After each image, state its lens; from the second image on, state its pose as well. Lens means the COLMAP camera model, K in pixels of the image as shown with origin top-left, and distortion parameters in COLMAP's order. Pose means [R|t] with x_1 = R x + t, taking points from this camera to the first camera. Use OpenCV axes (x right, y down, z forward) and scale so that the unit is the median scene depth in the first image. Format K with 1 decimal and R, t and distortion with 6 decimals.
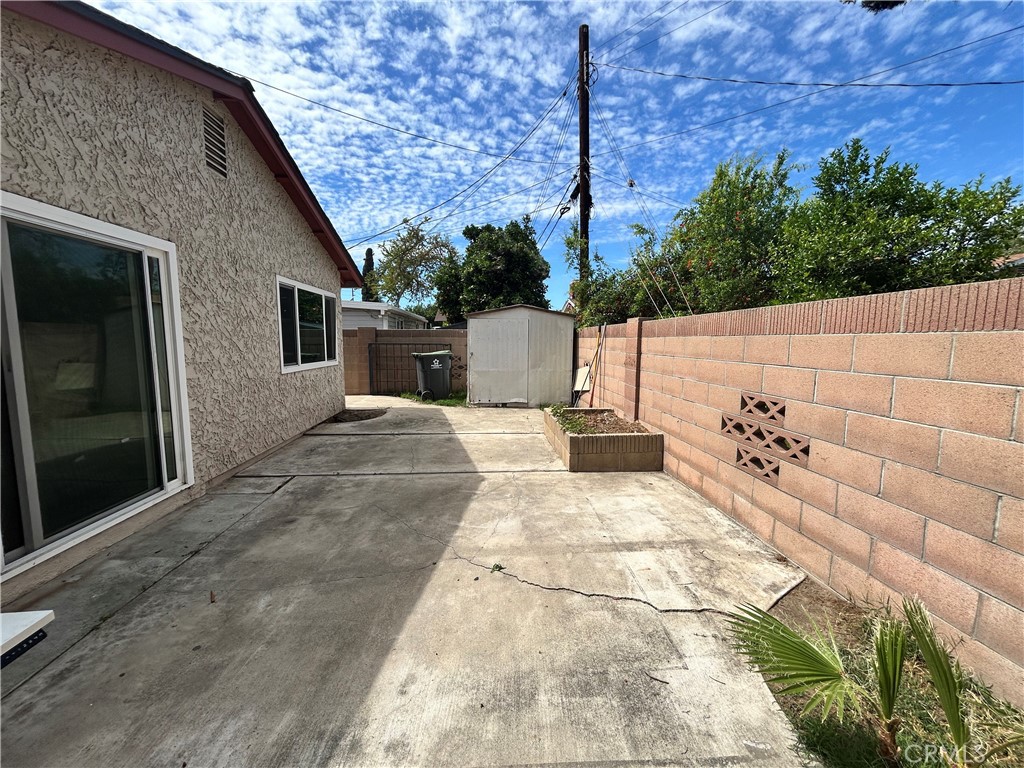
lens RADIAL K [[421.3, 0, 512.0], [0, 421.3, 384.0], [0, 0, 1]] dist [0.003433, 0.000439]
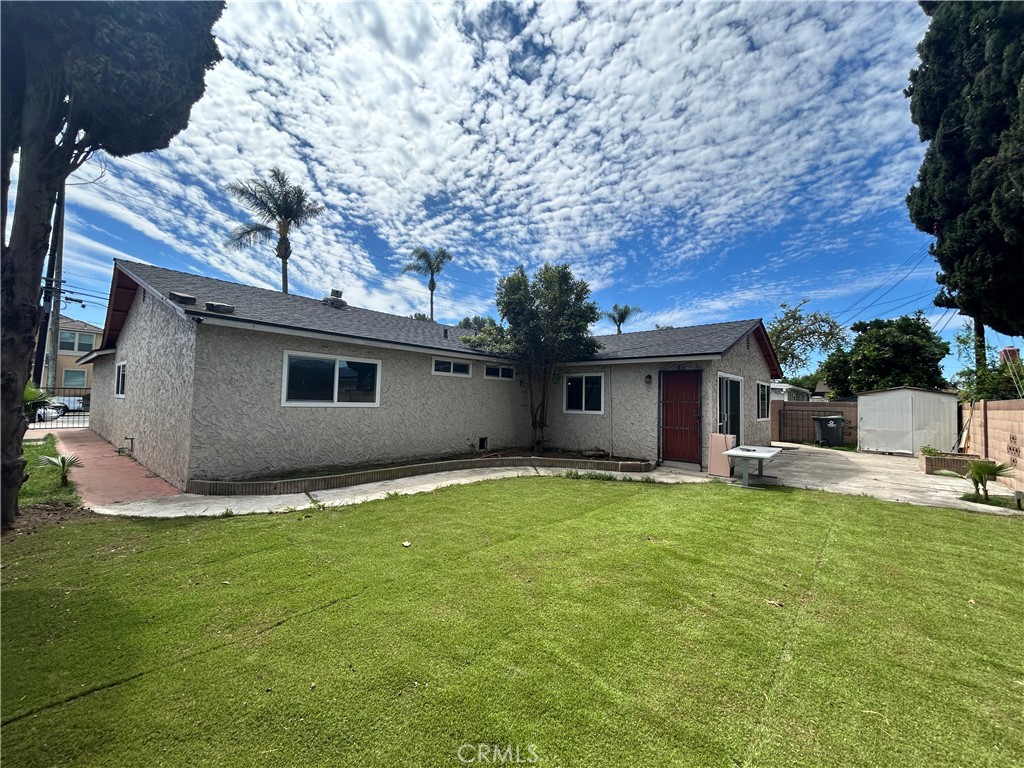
lens RADIAL K [[421.3, 0, 512.0], [0, 421.3, 384.0], [0, 0, 1]] dist [0.003433, 0.000439]
pose [[0.714844, -0.011745, -0.699186, 0.059725], [-0.097454, 0.988428, -0.116240, 0.089180], [0.692460, 0.151232, 0.705427, -0.816698]]
